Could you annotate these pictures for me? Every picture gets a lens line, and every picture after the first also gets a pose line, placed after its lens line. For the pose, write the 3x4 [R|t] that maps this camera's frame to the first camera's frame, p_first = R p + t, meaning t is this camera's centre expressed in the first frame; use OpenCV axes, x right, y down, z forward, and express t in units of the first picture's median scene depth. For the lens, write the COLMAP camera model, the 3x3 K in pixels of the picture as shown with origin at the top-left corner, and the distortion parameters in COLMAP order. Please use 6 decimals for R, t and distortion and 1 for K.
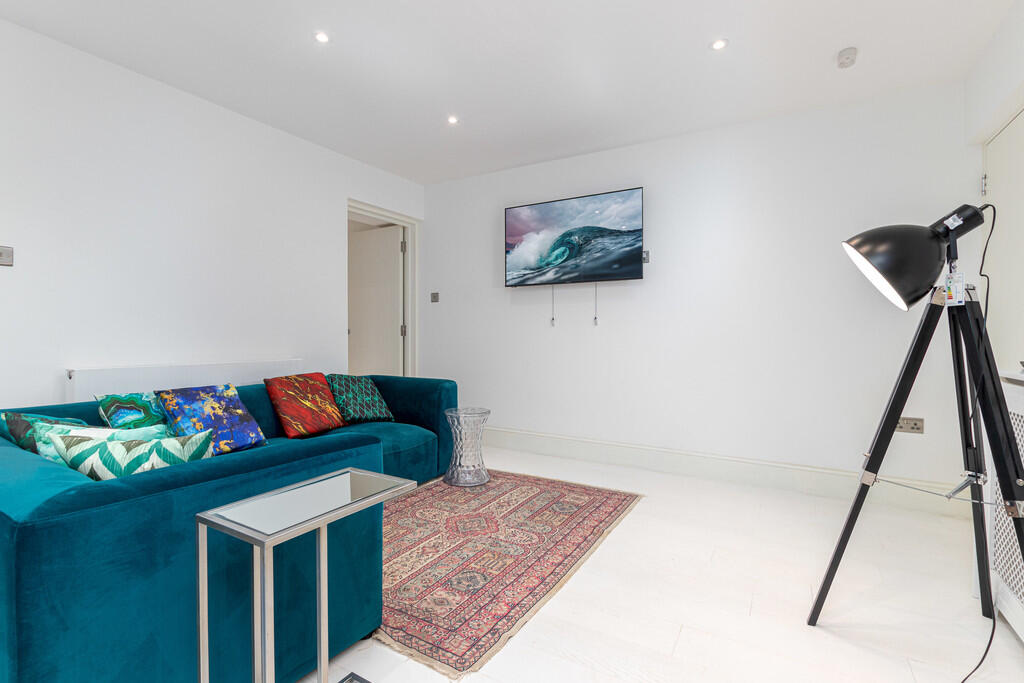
lens RADIAL K [[466.8, 0, 487.3], [0, 466.8, 340.4], [0, 0, 1]] dist [-0.000163, -0.000544]
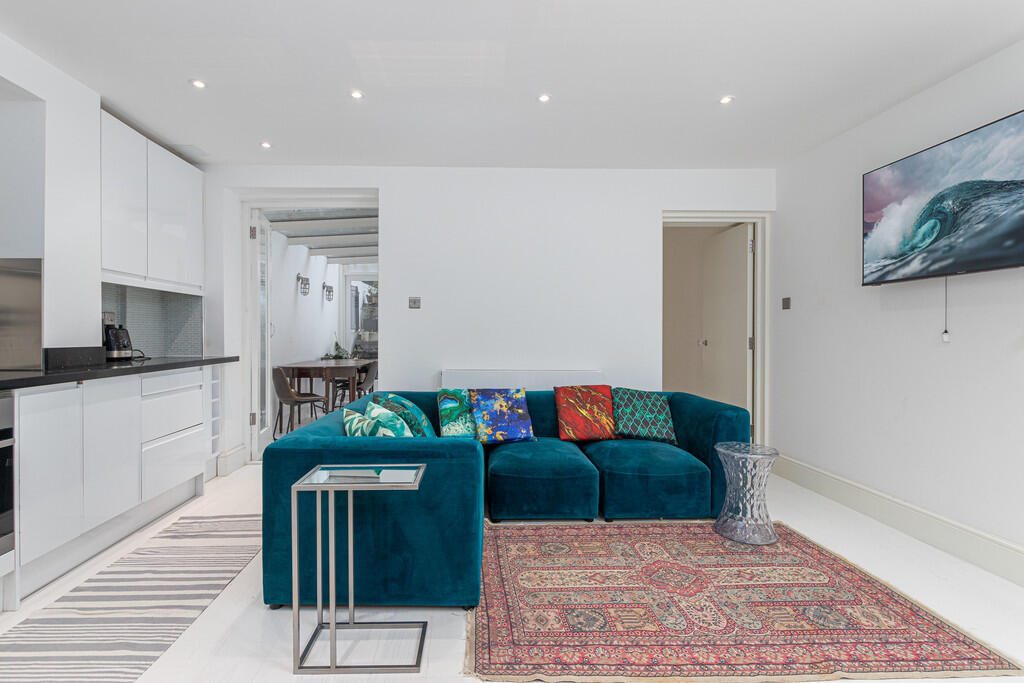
lens RADIAL K [[466.8, 0, 487.3], [0, 466.8, 340.4], [0, 0, 1]] dist [-0.000163, -0.000544]
pose [[0.559189, 0.010765, -0.828970, 0.401032], [-0.011001, 0.999924, 0.005564, -0.039364], [0.828967, 0.006008, 0.559265, 0.182932]]
